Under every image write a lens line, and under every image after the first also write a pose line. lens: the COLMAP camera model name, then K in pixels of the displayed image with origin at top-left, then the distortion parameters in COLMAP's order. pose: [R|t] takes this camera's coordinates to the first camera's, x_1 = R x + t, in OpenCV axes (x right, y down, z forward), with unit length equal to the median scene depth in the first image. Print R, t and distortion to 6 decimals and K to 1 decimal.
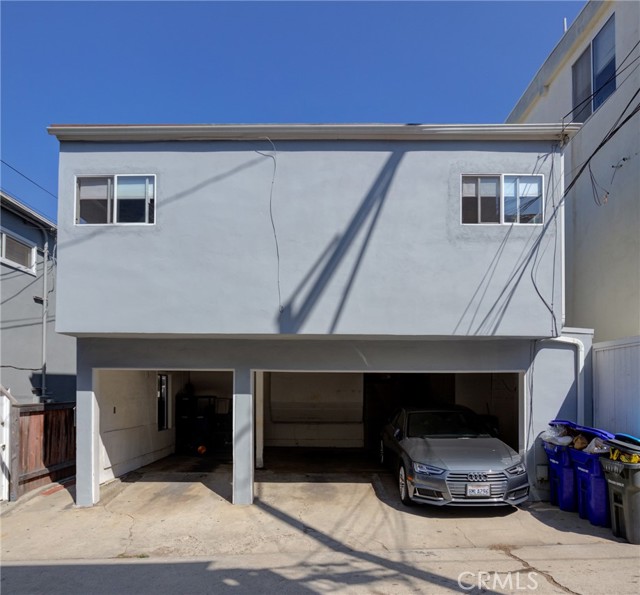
lens RADIAL K [[382.6, 0, 319.7], [0, 382.6, 298.9], [0, 0, 1]] dist [-0.001151, -0.003054]
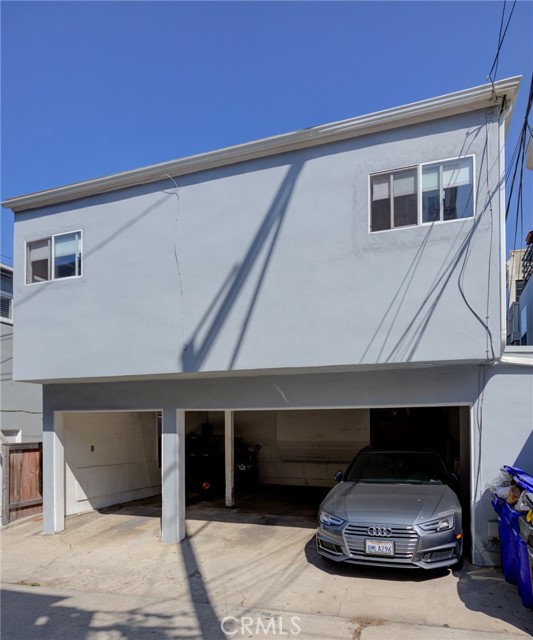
lens RADIAL K [[380.5, 0, 264.2], [0, 380.5, 344.1], [0, 0, 1]] dist [-0.004538, 0.004971]
pose [[0.958885, -0.069324, -0.275196, 0.348629], [0.073787, 0.997257, 0.005883, 0.027179], [0.274033, -0.025947, 0.961370, 0.114911]]
